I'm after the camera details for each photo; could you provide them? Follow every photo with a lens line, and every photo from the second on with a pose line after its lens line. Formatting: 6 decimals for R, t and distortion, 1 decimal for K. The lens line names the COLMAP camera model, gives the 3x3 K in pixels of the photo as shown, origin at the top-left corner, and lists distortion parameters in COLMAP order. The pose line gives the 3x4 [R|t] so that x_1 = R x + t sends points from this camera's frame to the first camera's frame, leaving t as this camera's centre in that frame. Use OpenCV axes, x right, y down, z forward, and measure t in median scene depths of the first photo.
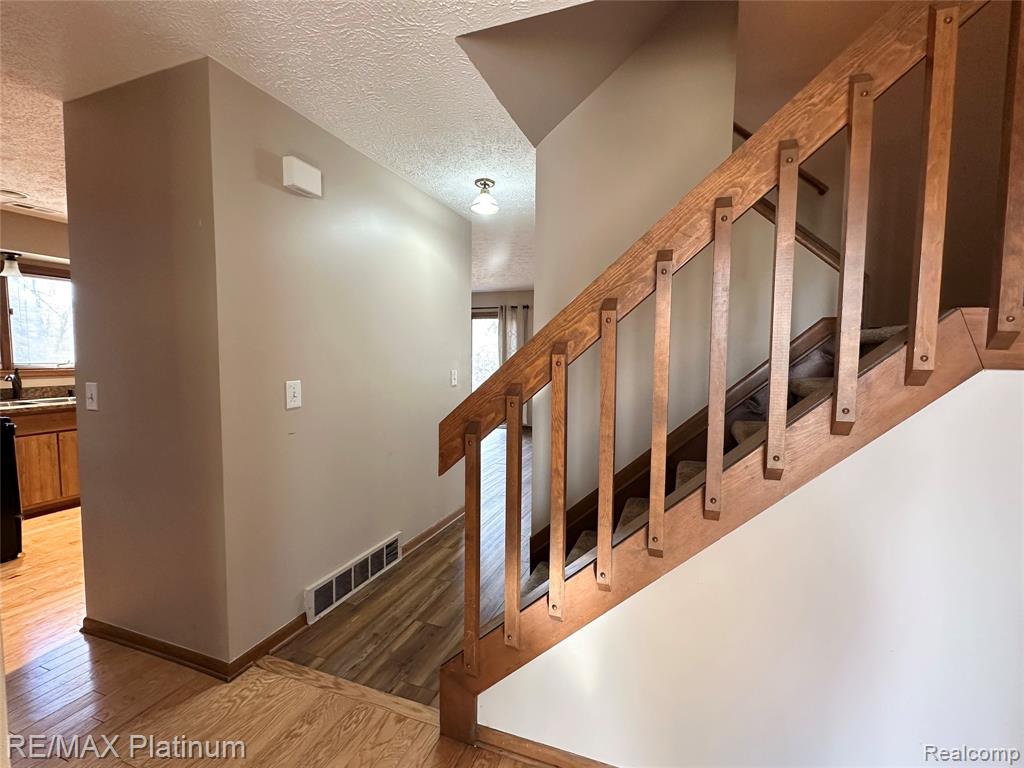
lens RADIAL K [[459.8, 0, 513.2], [0, 459.8, 384.6], [0, 0, 1]] dist [0.000900, -0.000448]
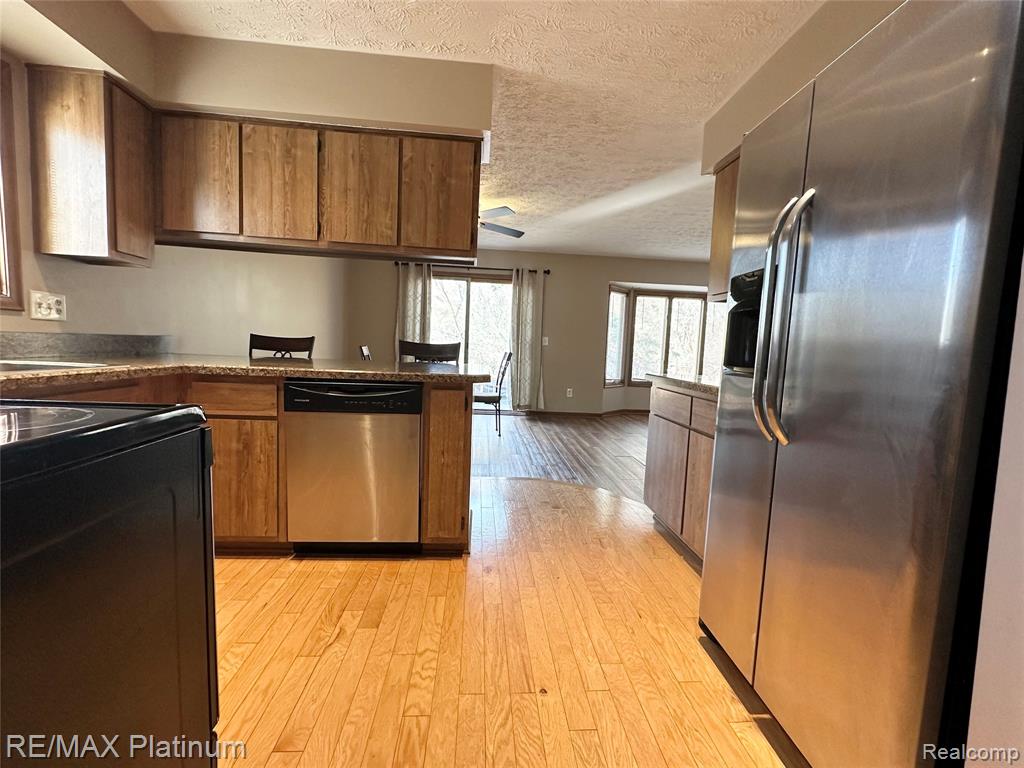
lens RADIAL K [[459.8, 0, 513.2], [0, 459.8, 384.6], [0, 0, 1]] dist [0.000900, -0.000448]
pose [[0.910787, -0.005374, 0.412841, -0.755294], [-0.004960, 0.999701, 0.023954, 0.038383], [-0.412846, -0.023864, 0.910488, 0.481735]]
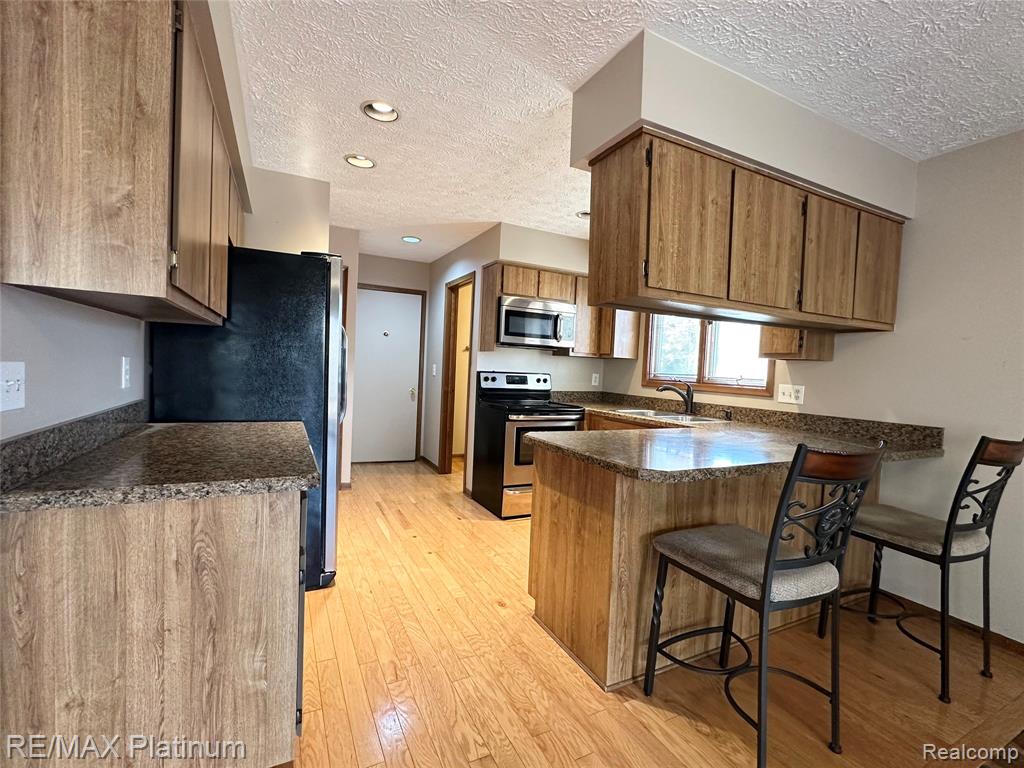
lens RADIAL K [[457.2, 0, 512.0], [0, 457.2, 384.0], [0, 0, 1]] dist [0.001311, -0.001297]
pose [[-0.680875, -0.013585, -0.732273, -0.135942], [-0.101975, 0.991847, 0.076417, -0.062436], [0.725265, 0.126704, -0.676710, 1.346460]]
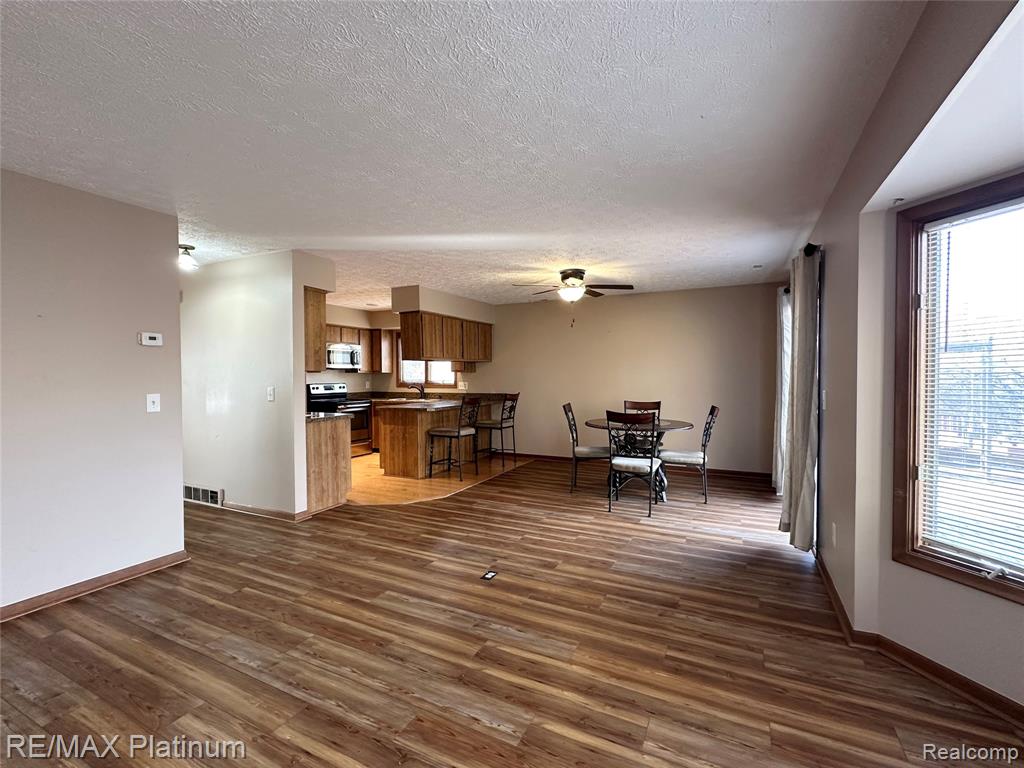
lens RADIAL K [[459.8, 0, 513.2], [0, 459.8, 384.6], [0, 0, 1]] dist [0.000900, -0.000448]
pose [[-0.103598, 0.010812, -0.994561, 0.877661], [-0.066336, 0.997639, 0.017755, -0.088595], [0.992405, 0.067815, -0.102636, 1.574550]]
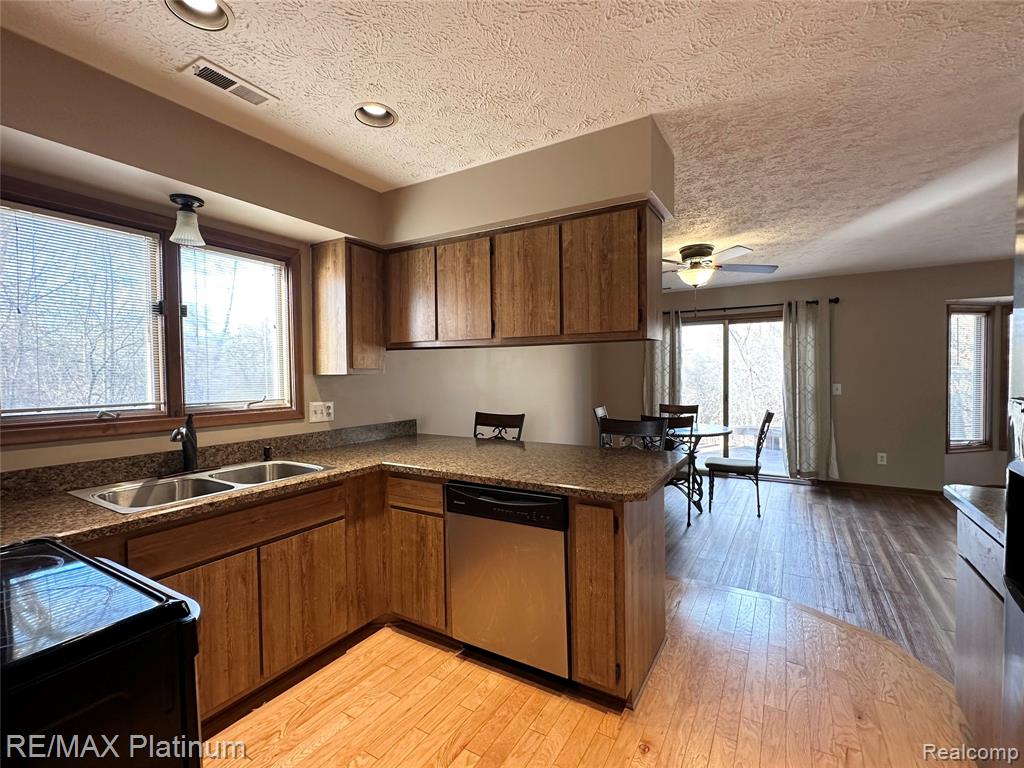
lens RADIAL K [[459.8, 0, 513.2], [0, 459.8, 384.6], [0, 0, 1]] dist [0.000900, -0.000448]
pose [[0.981827, -0.015555, -0.189140, -0.595714], [0.006486, 0.998803, -0.048474, -0.039640], [0.189668, 0.046366, 0.980753, 0.533355]]
